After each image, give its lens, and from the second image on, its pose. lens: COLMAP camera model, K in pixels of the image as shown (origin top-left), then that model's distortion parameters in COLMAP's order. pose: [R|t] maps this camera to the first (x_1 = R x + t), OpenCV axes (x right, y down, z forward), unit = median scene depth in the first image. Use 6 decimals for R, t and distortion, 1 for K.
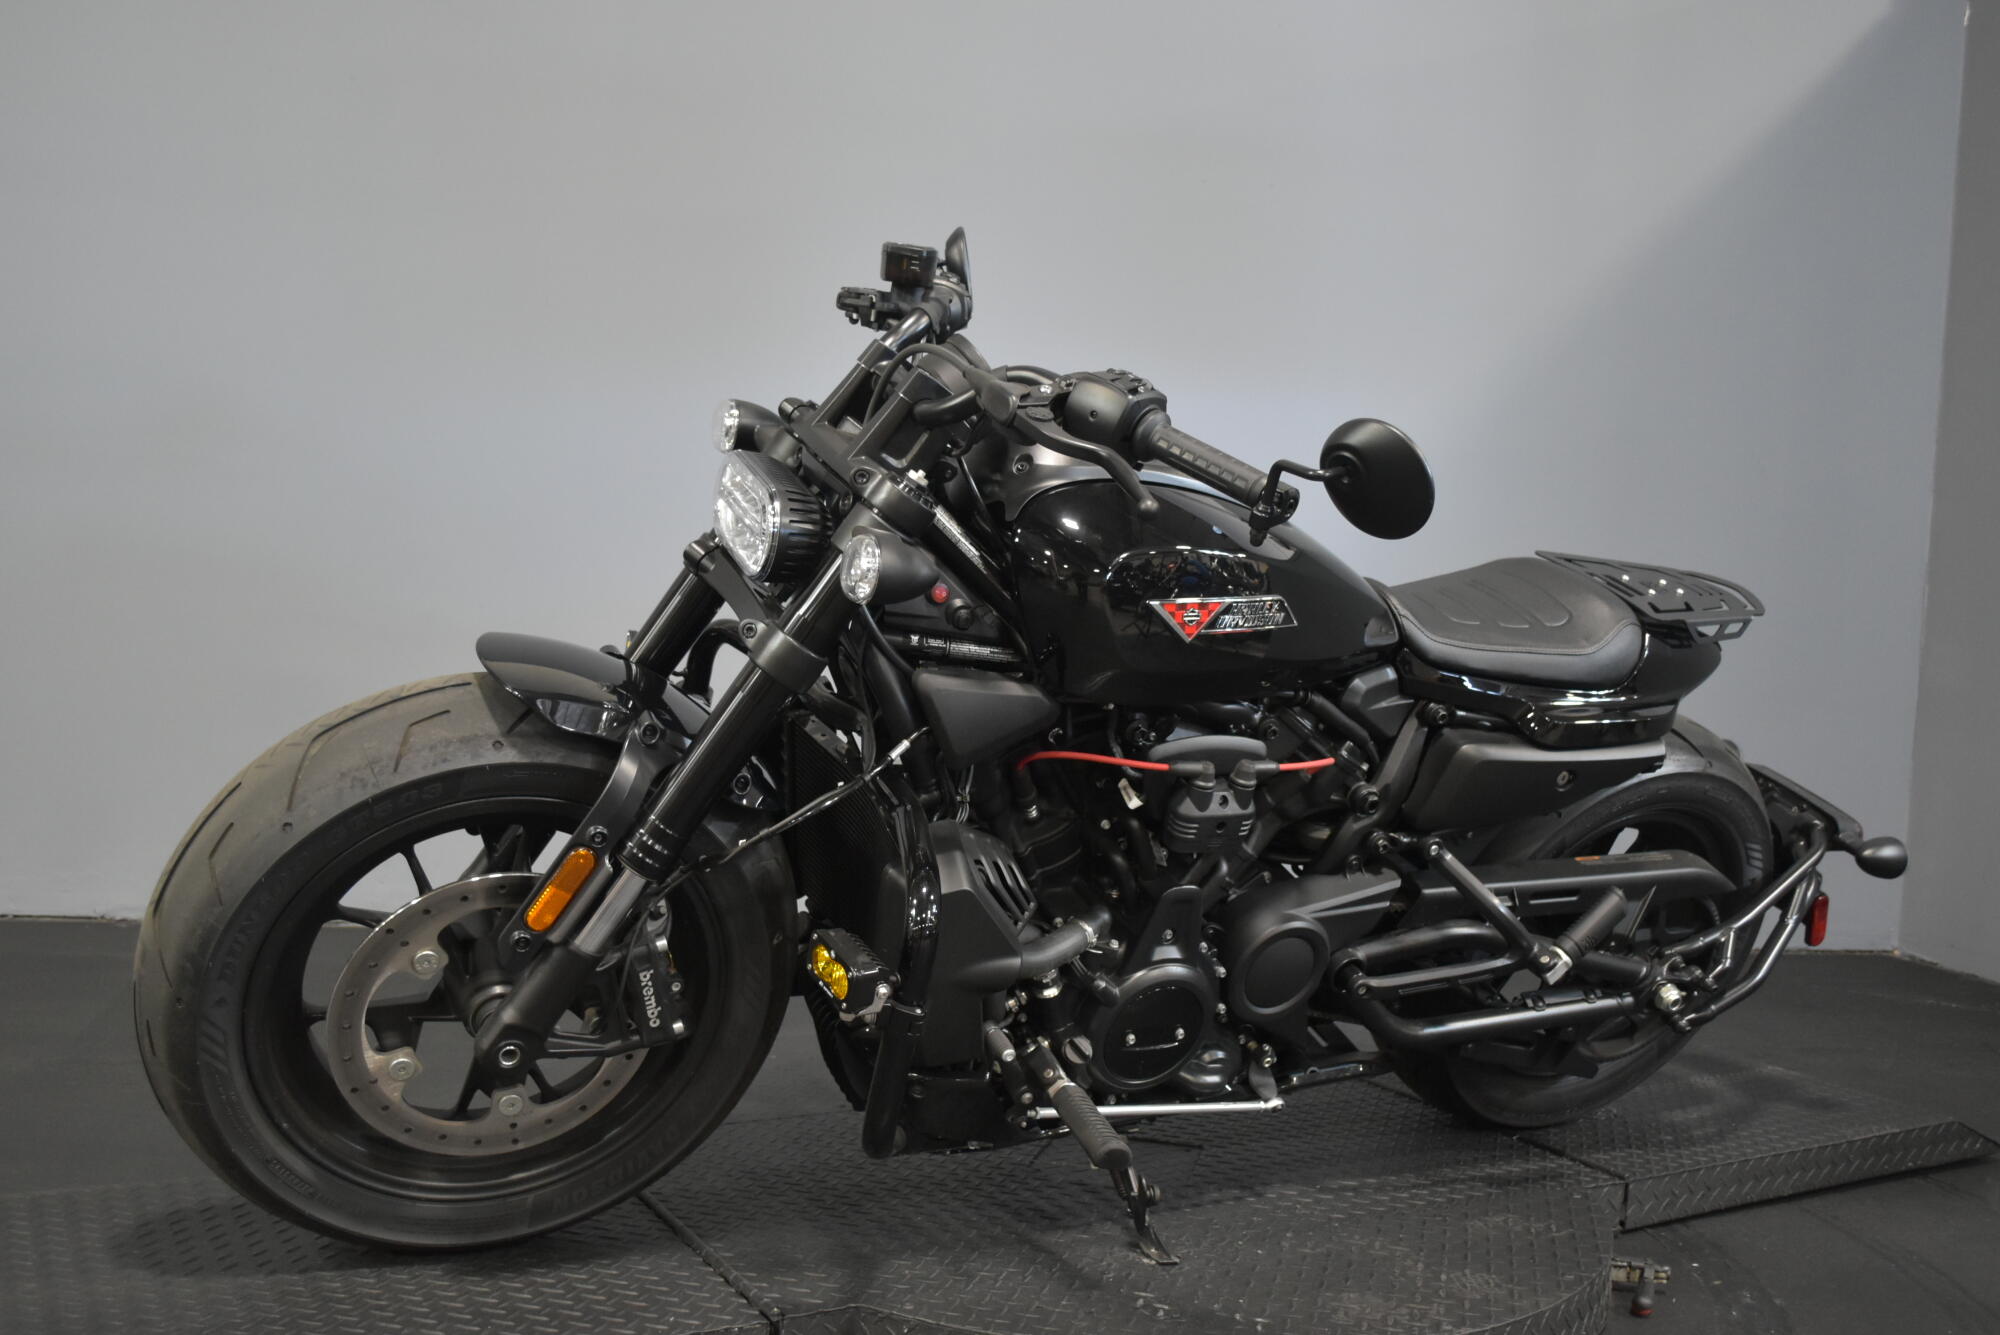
lens RADIAL K [[1849.4, 0, 1007.5], [0, 1849.4, 665.5], [0, 0, 1]] dist [-0.033441, 0.000000]
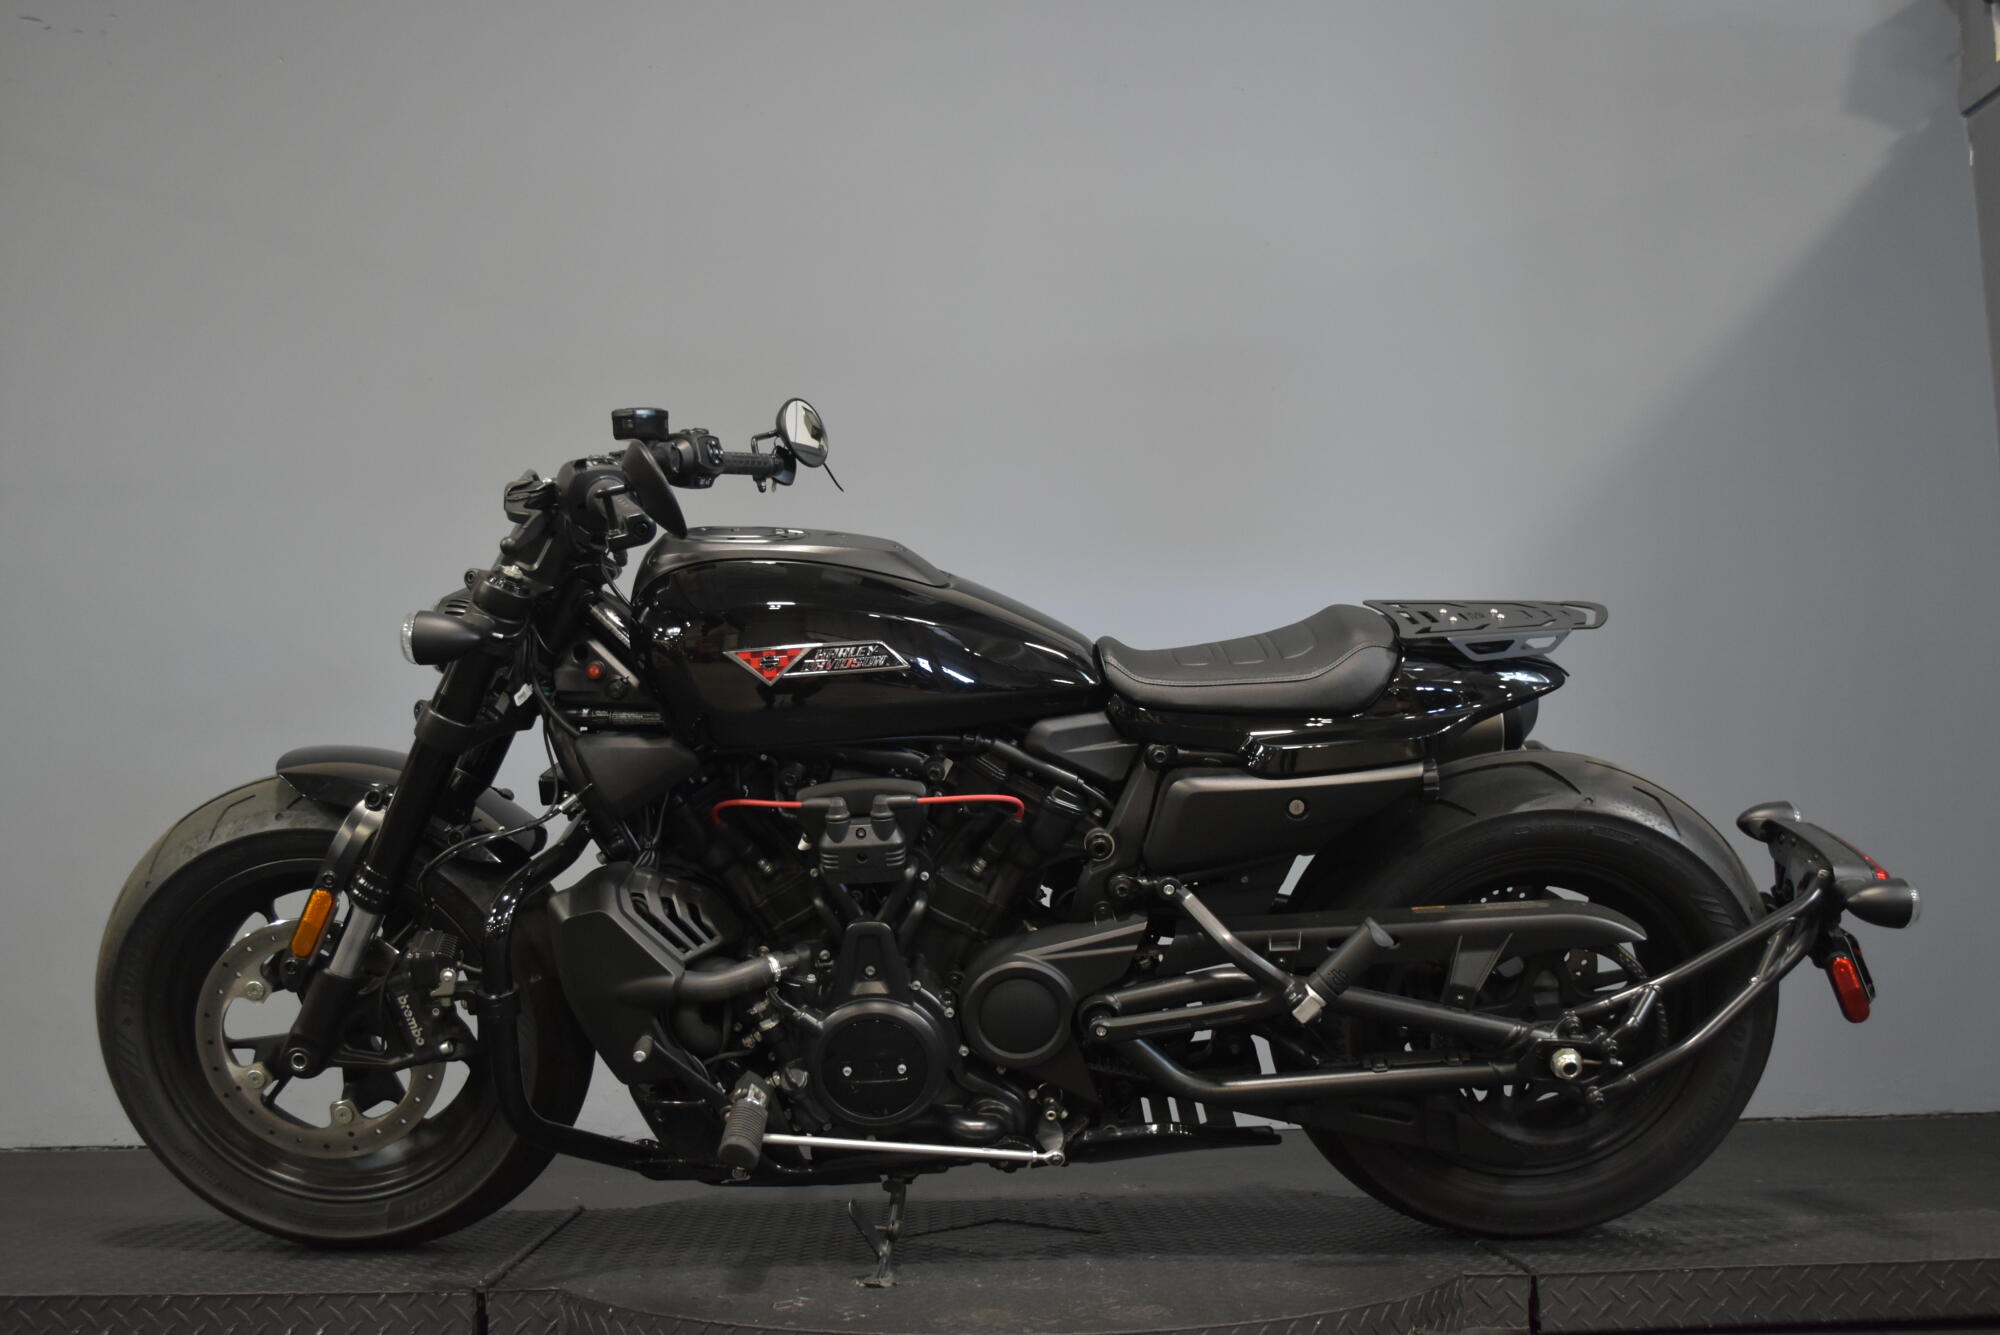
lens RADIAL K [[1849.4, 0, 986.9], [0, 1849.4, 660.0], [0, 0, 1]] dist [-0.033441, 0.000000]
pose [[0.870858, -0.139448, -0.471339, 0.718218], [0.047018, 0.978149, -0.202518, 0.199736], [0.489281, 0.154203, 0.858386, 0.081037]]
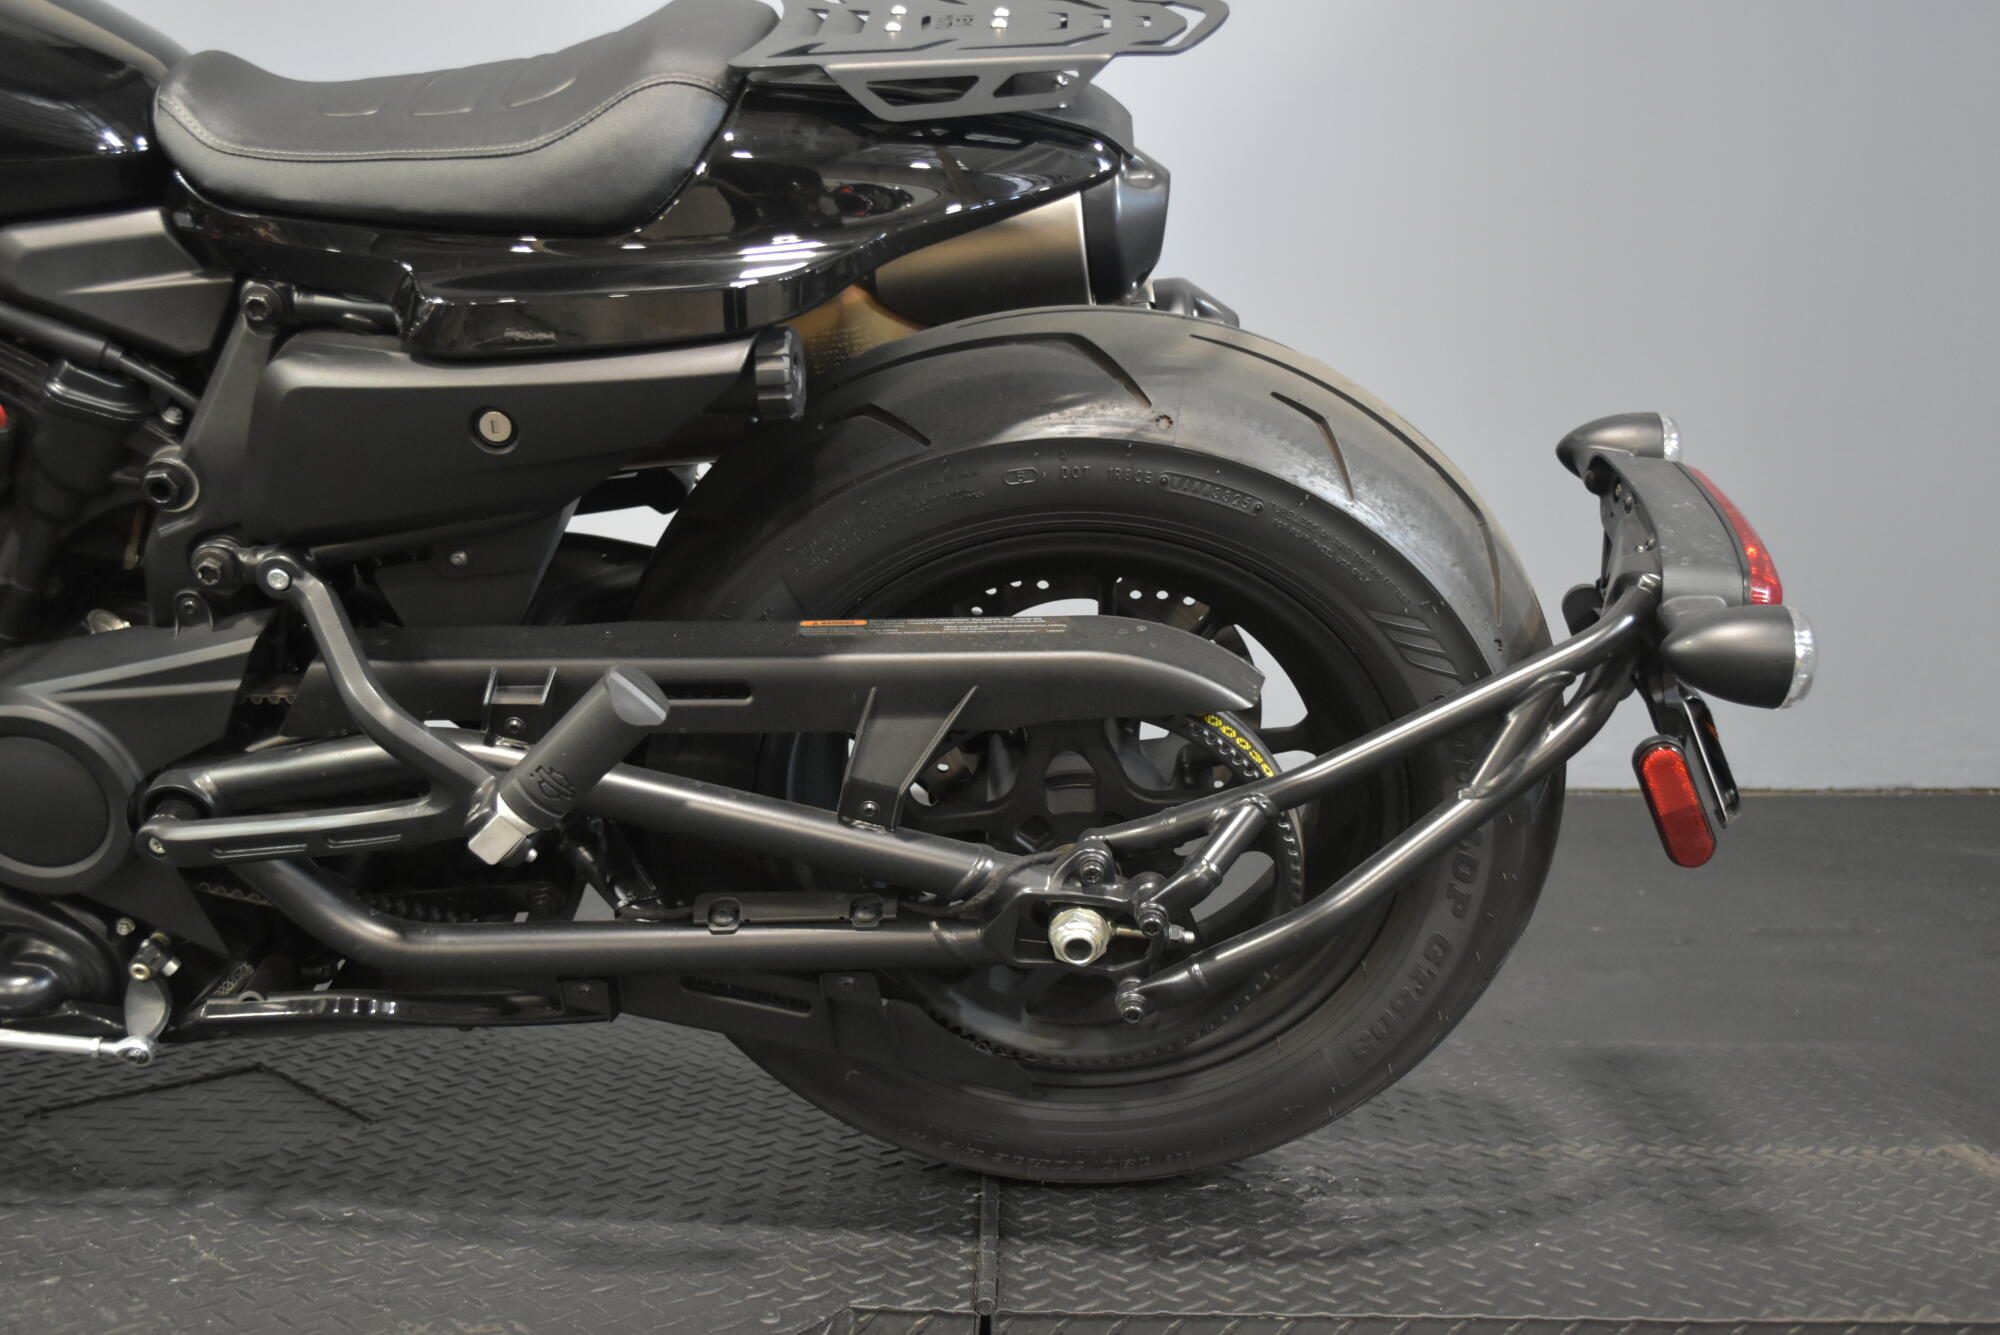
lens RADIAL K [[2172.7, 0, 1000.6], [0, 2172.7, 670.4], [0, 0, 1]] dist [-0.024389, 0.000000]
pose [[0.851278, 0.019791, -0.524342, 0.797317], [0.014035, 0.998072, 0.060457, 0.104211], [0.524528, -0.058825, 0.849359, 0.682450]]
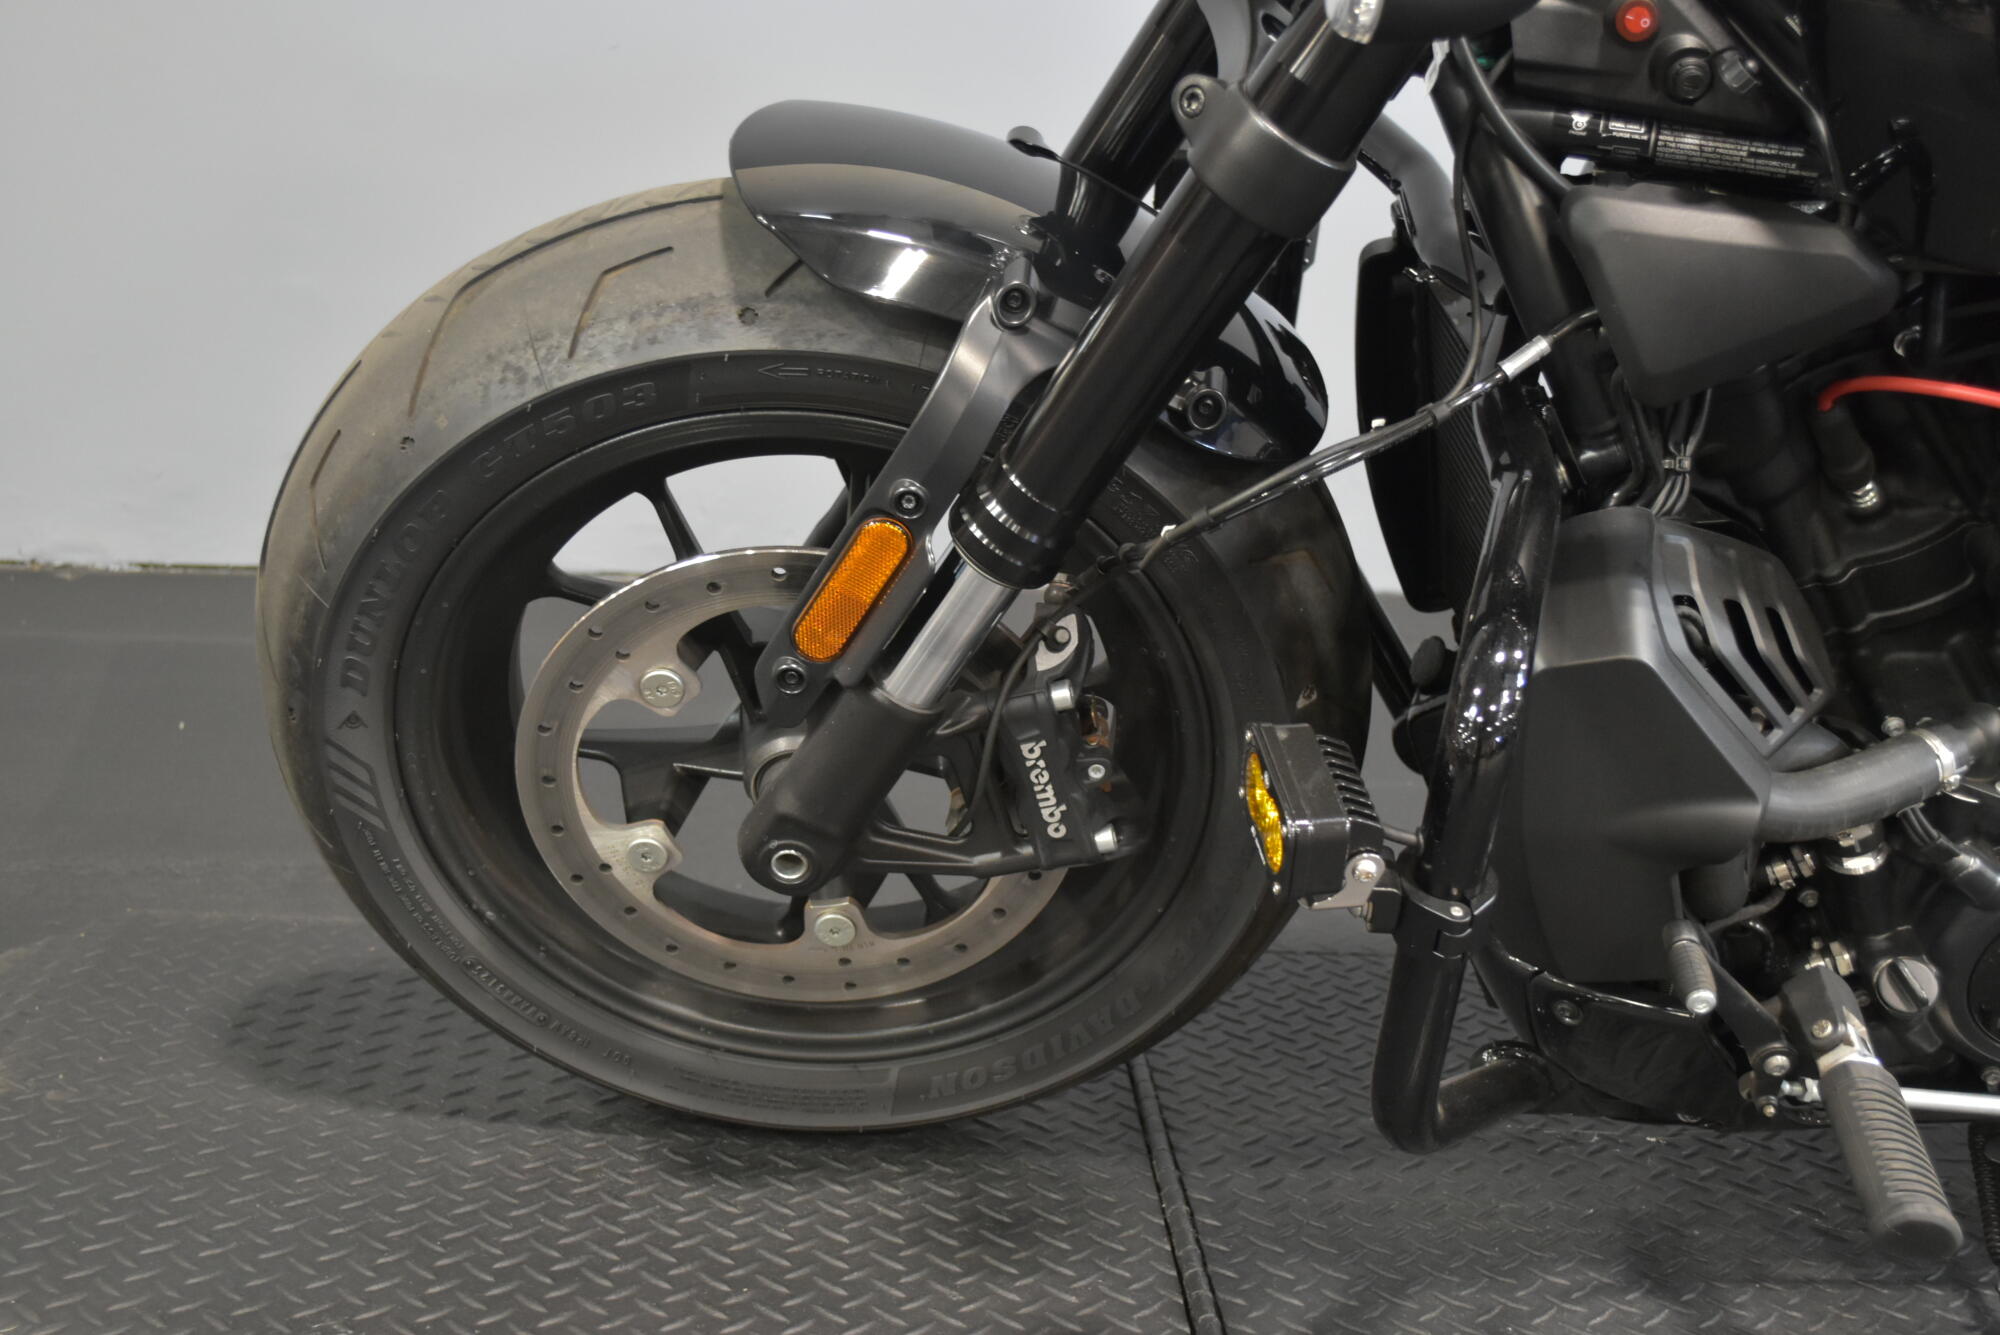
lens RADIAL K [[2354.2, 0, 940.2], [0, 2354.2, 708.1], [0, 0, 1]] dist [-0.017565, 0.000000]
pose [[0.883561, 0.120095, -0.452655, 0.088816], [-0.018472, 0.974745, 0.222554, 0.000496], [0.467951, -0.188279, 0.863466, 0.360938]]
